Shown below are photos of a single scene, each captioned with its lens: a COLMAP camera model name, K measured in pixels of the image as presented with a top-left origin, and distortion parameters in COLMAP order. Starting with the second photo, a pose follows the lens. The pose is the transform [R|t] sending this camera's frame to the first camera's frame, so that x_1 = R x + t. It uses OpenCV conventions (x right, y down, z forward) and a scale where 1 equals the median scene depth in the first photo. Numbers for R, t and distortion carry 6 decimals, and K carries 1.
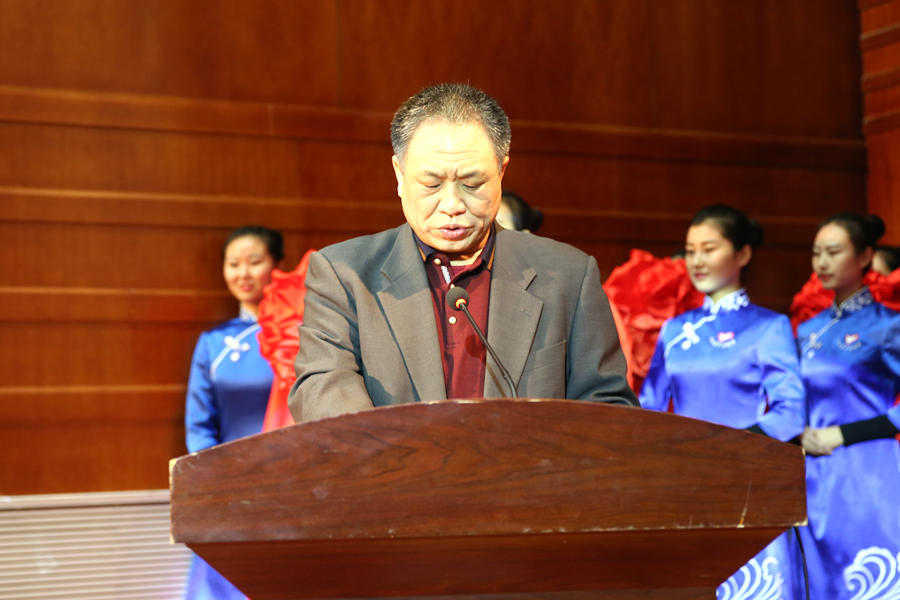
lens RADIAL K [[1442.2, 0, 450.0], [0, 1442.2, 300.0], [0, 0, 1]] dist [-0.043103, 0.177220]
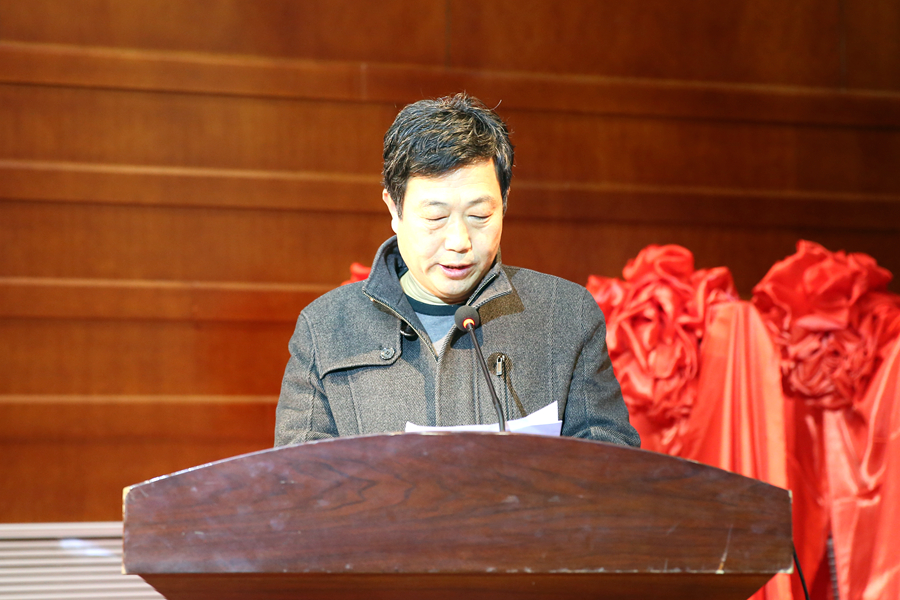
lens RADIAL K [[1791.5, 0, 450.0], [0, 1791.5, 300.0], [0, 0, 1]] dist [0.004388, -0.094583]
pose [[0.995287, 0.012647, -0.096141, 0.136804], [-0.012074, 0.999906, 0.006543, -0.025711], [0.096215, -0.005352, 0.995346, -0.179702]]
